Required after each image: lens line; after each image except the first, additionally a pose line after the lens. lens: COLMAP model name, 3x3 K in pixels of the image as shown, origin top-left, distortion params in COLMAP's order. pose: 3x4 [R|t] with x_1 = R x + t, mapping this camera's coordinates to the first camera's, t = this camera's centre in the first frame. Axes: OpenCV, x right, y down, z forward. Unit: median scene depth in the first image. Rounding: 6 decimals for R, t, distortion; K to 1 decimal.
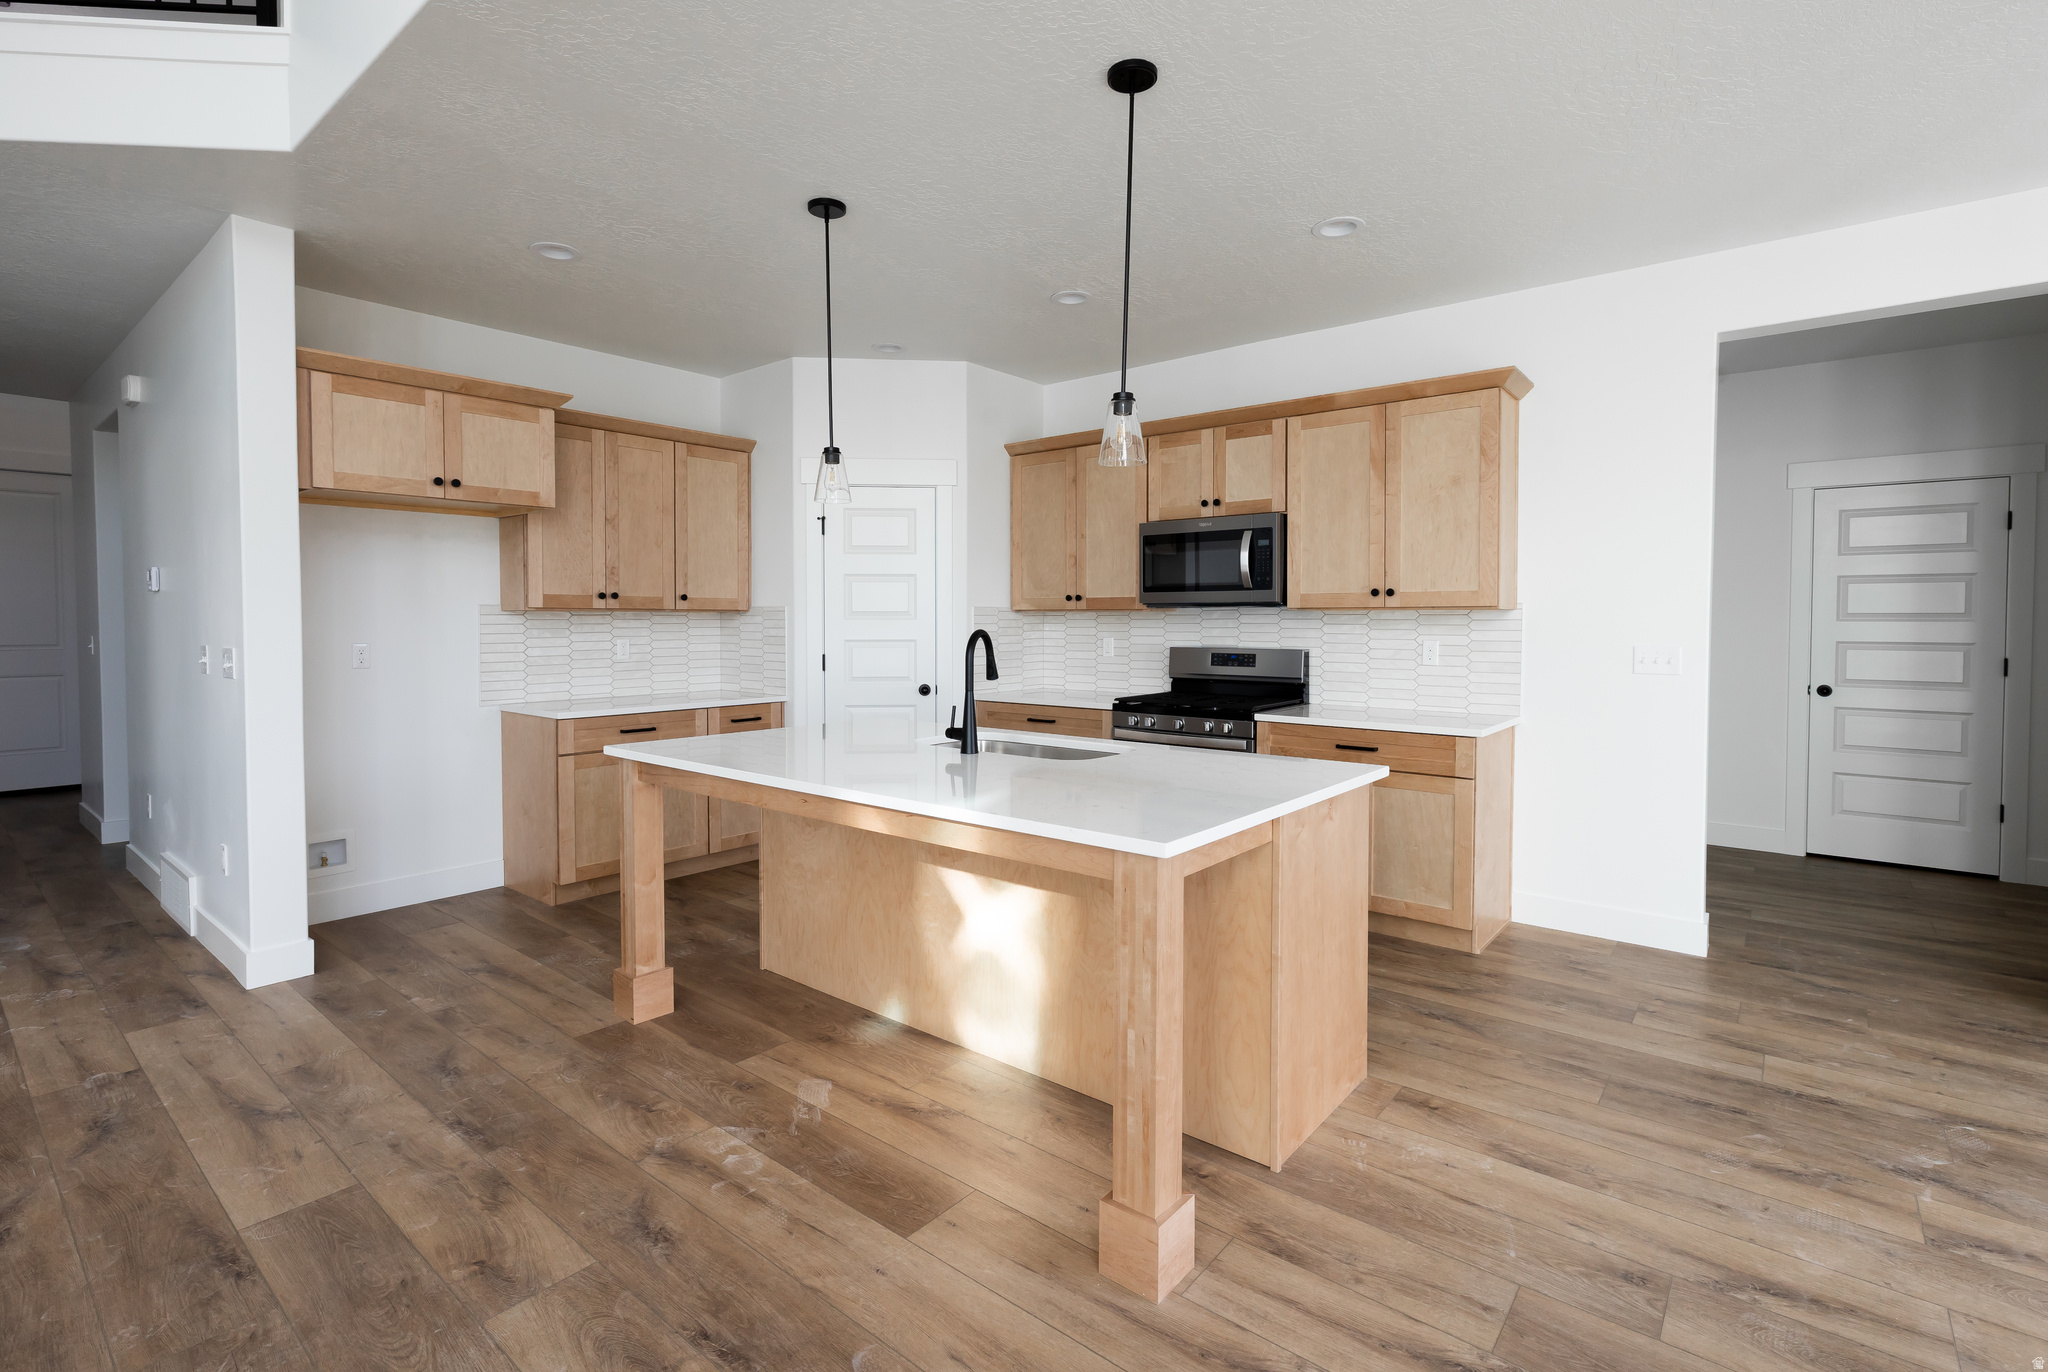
lens RADIAL K [[945.5, 0, 1018.7], [0, 945.5, 644.5], [0, 0, 1]] dist [-0.002836, 0.000611]
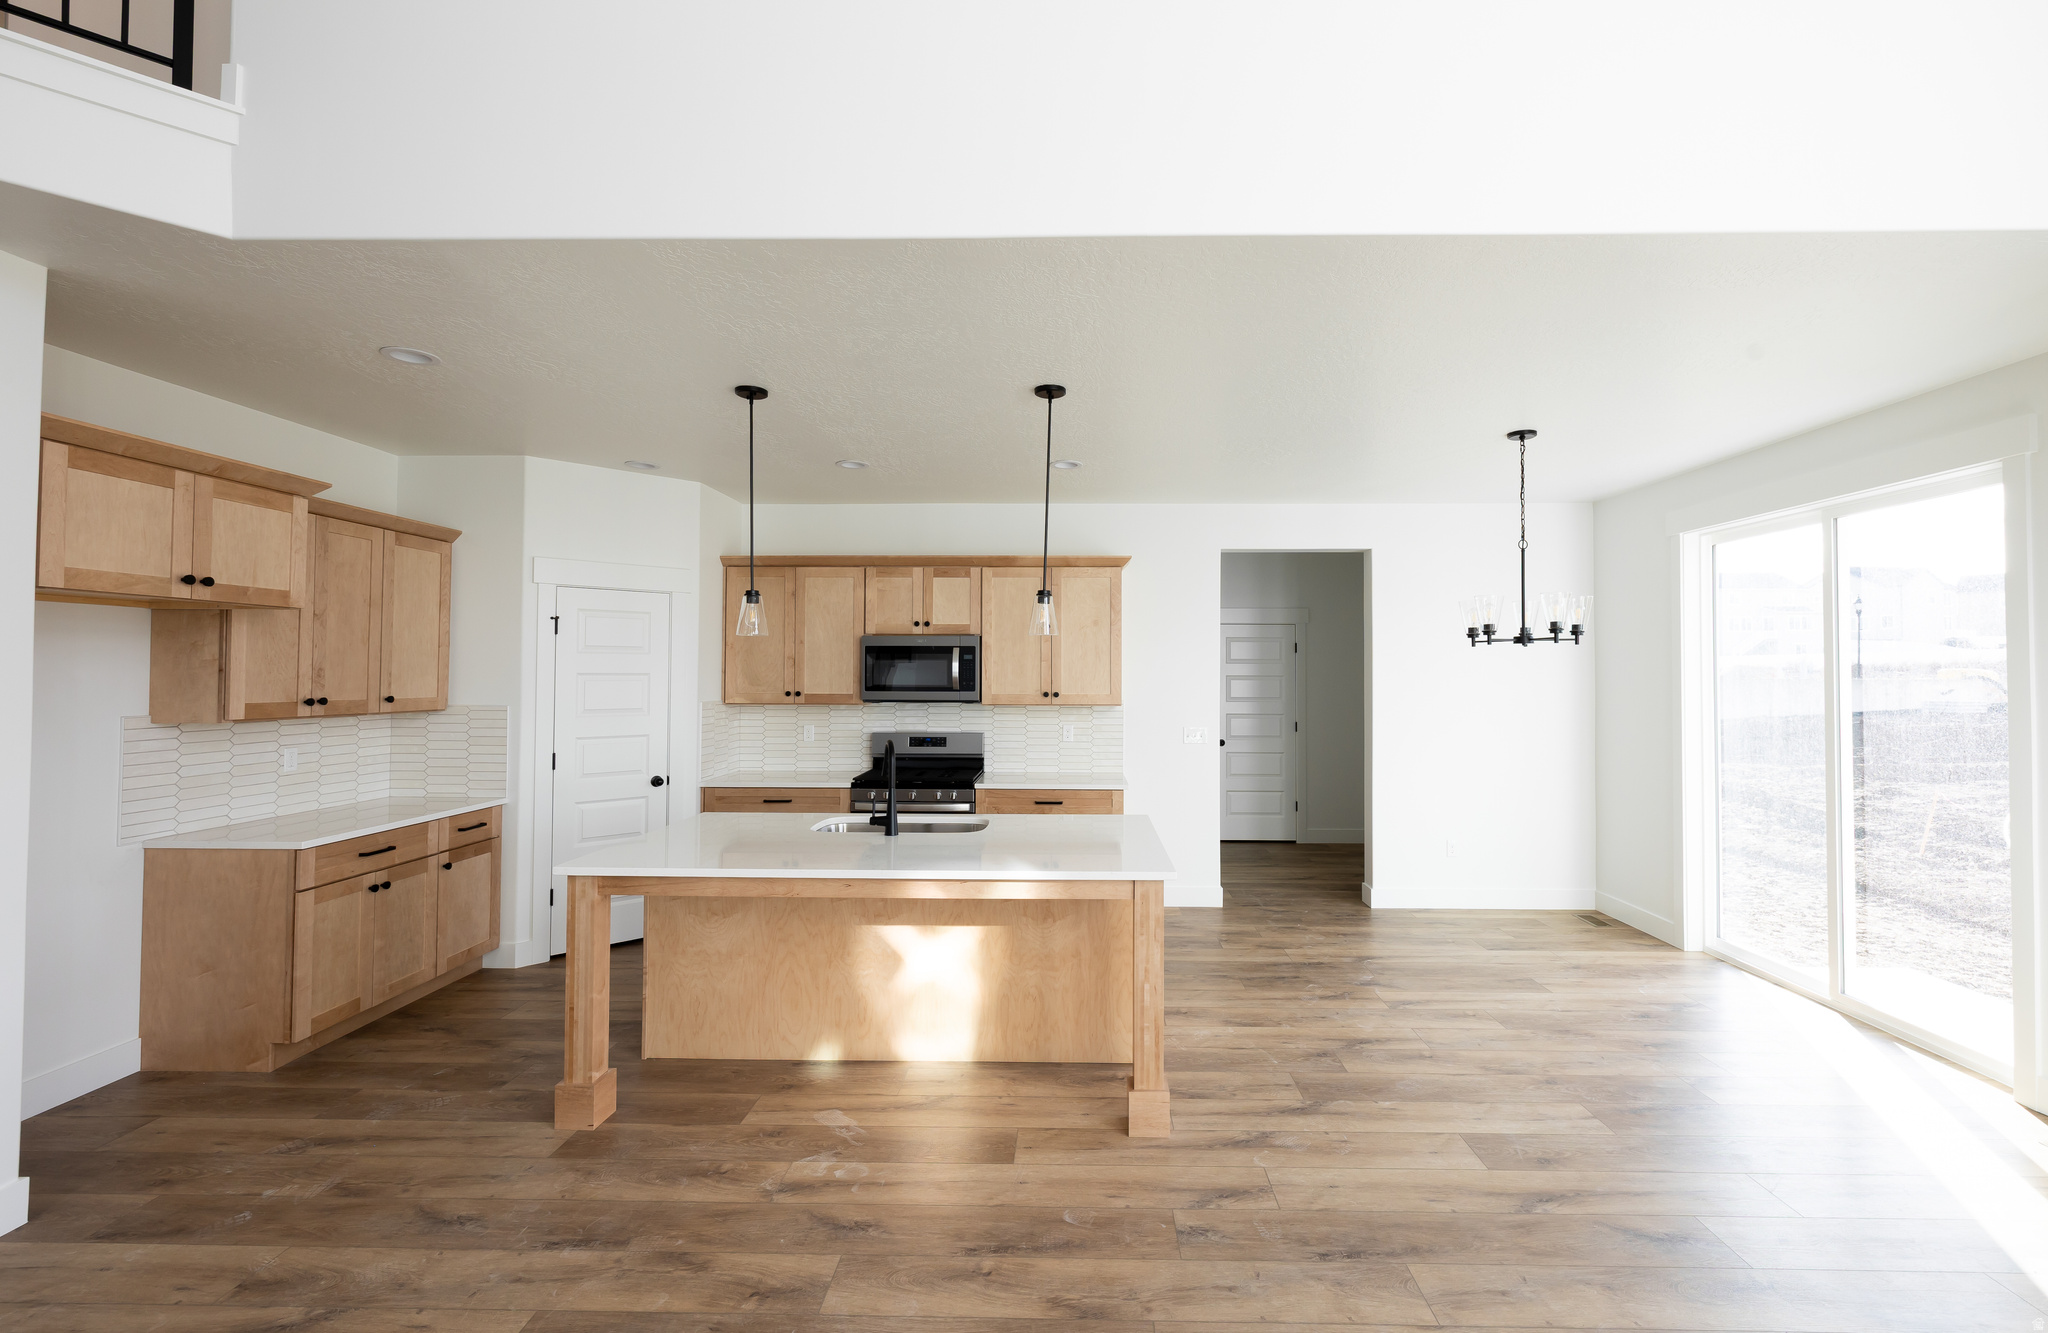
lens RADIAL K [[882.9, 0, 1060.4], [0, 882.9, 655.4], [0, 0, 1]] dist [0.000948, 0.000404]
pose [[0.781422, 0.016176, 0.623793, -0.459410], [0.013115, 0.999017, -0.042335, -0.057187], [-0.623865, 0.041263, 0.780442, -0.084874]]
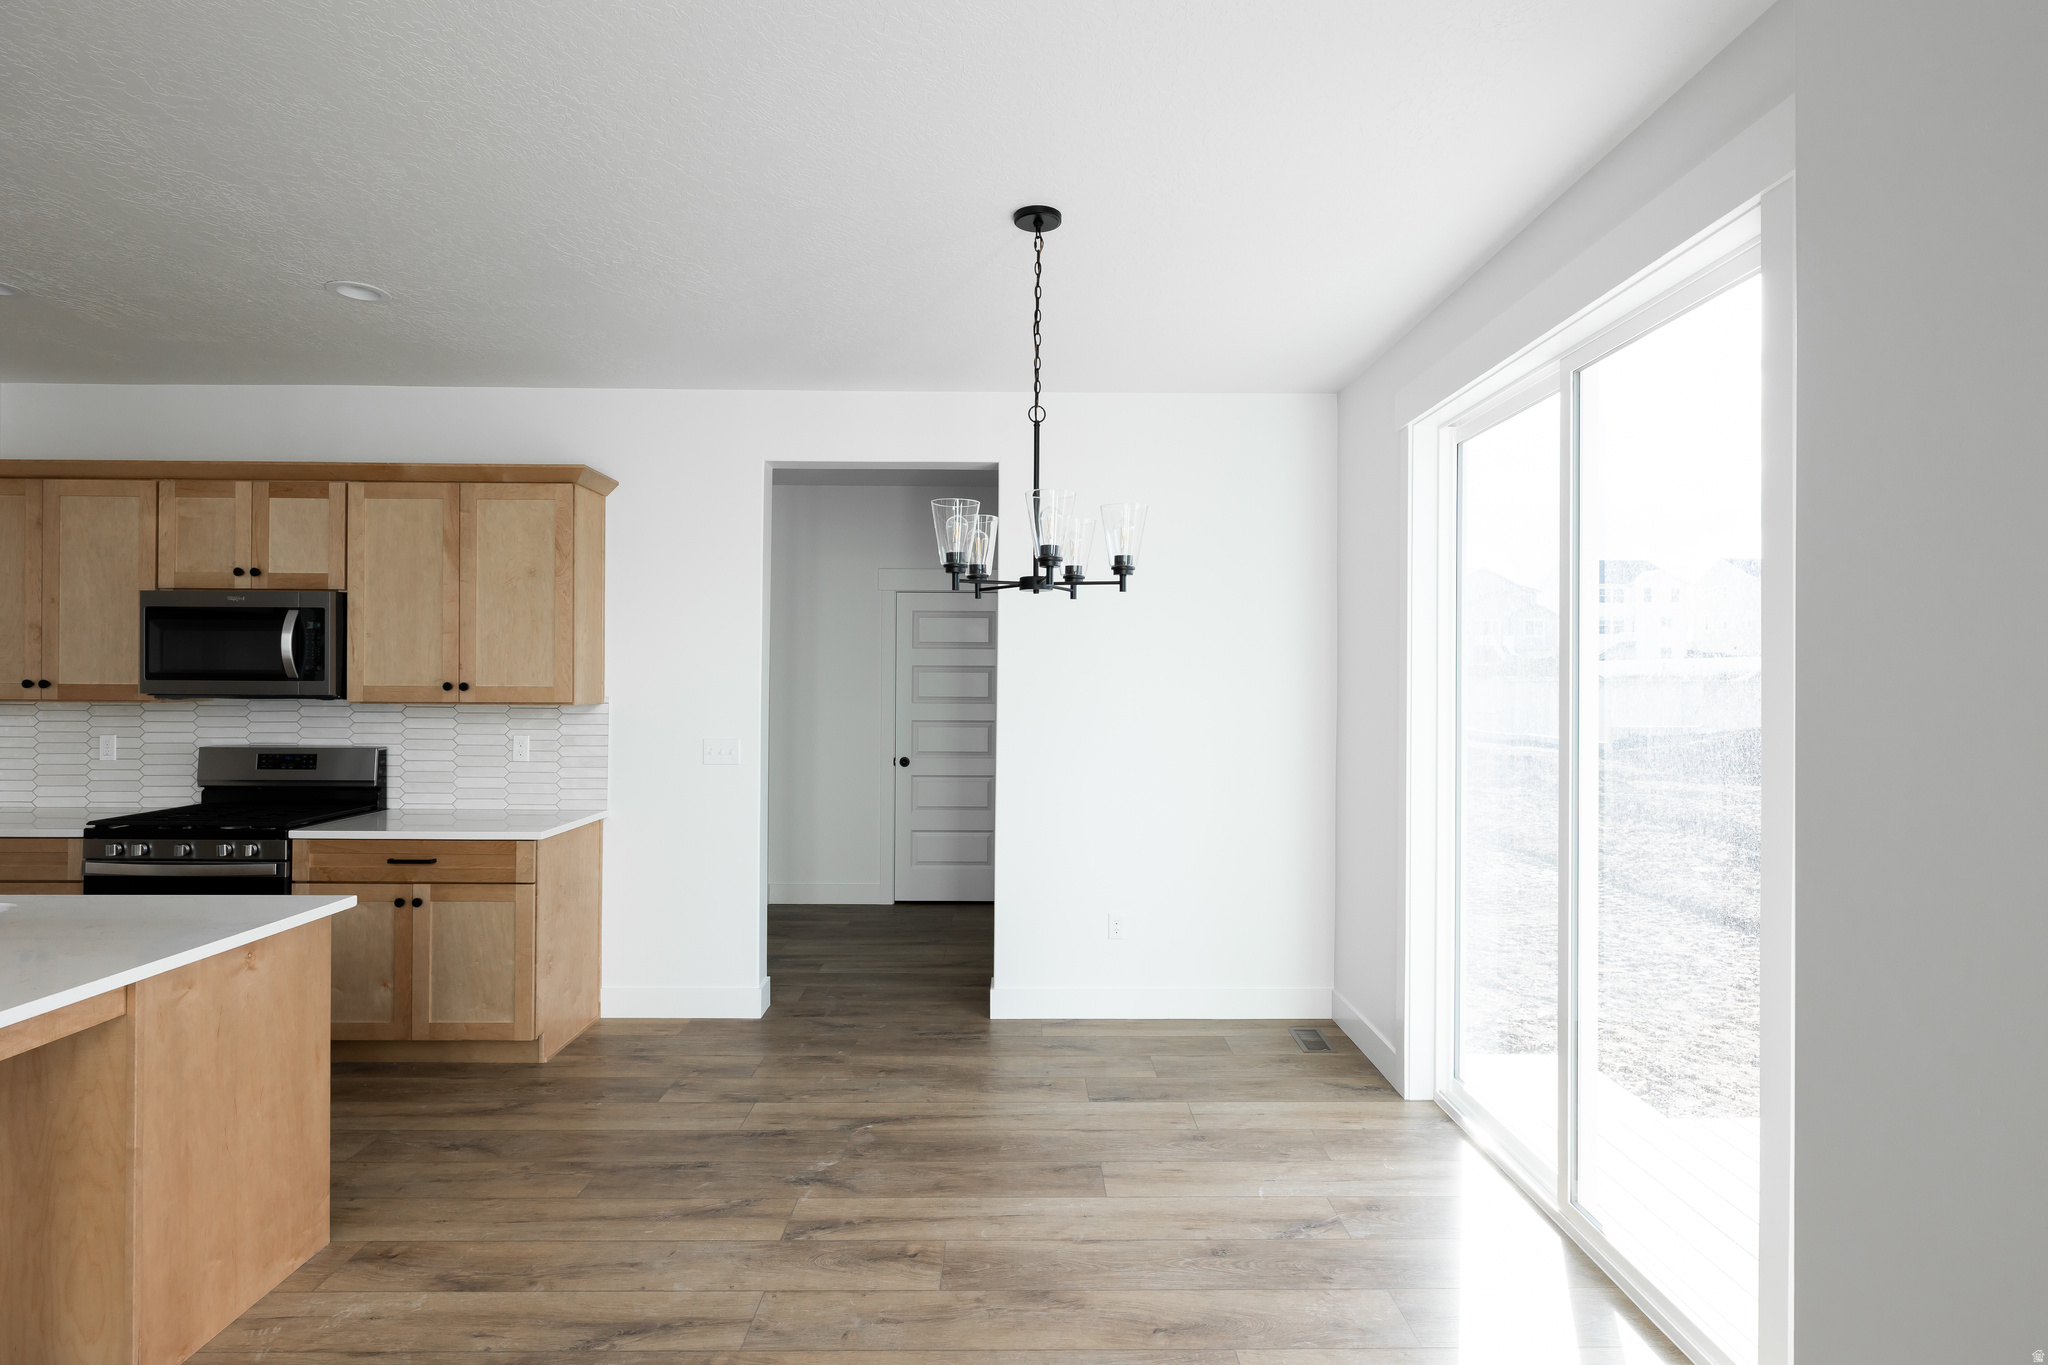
lens RADIAL K [[1050.0, 0, 1028.6], [0, 1050.0, 671.8], [0, 0, 1]] dist [-0.002703, 0.000341]
pose [[0.761960, 0.008024, 0.647574, 0.147157], [0.011388, 0.999603, -0.025785, -0.036354], [-0.647523, 0.027022, 0.761566, -0.138564]]
